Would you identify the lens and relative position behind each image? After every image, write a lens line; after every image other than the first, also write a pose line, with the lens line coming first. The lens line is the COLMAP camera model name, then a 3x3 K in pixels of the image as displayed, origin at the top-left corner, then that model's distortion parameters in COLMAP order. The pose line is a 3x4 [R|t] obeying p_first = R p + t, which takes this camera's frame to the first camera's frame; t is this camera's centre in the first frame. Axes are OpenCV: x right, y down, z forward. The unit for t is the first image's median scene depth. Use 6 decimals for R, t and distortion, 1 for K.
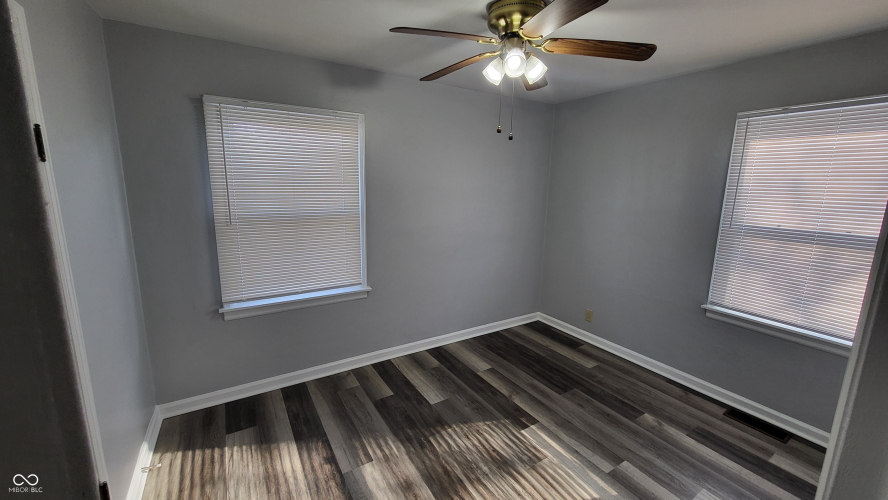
lens RADIAL K [[350.2, 0, 445.8], [0, 350.2, 247.1], [0, 0, 1]] dist [-0.001740, -0.000646]
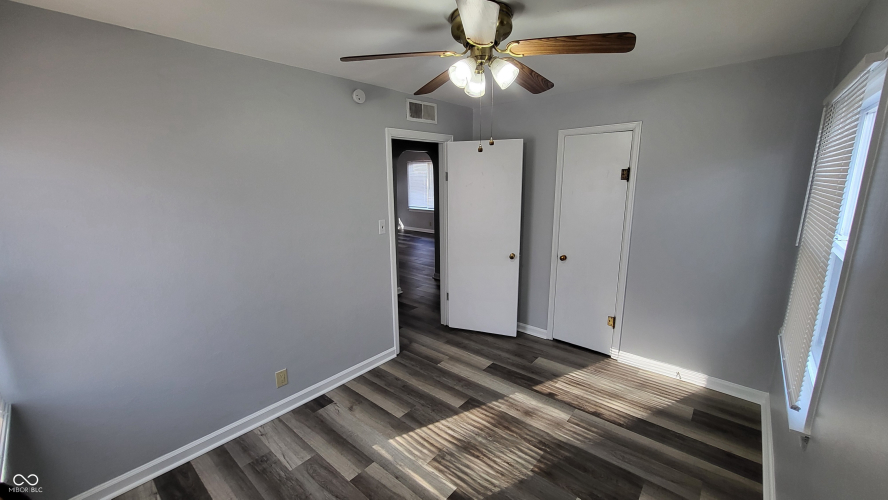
lens RADIAL K [[350.2, 0, 448.3], [0, 350.2, 249.4], [0, 0, 1]] dist [-0.001740, -0.000646]
pose [[-0.952029, 0.055489, -0.300936, 0.492738], [-0.062460, 0.927482, 0.368614, -0.347120], [0.299567, 0.369728, -0.879523, 1.643845]]
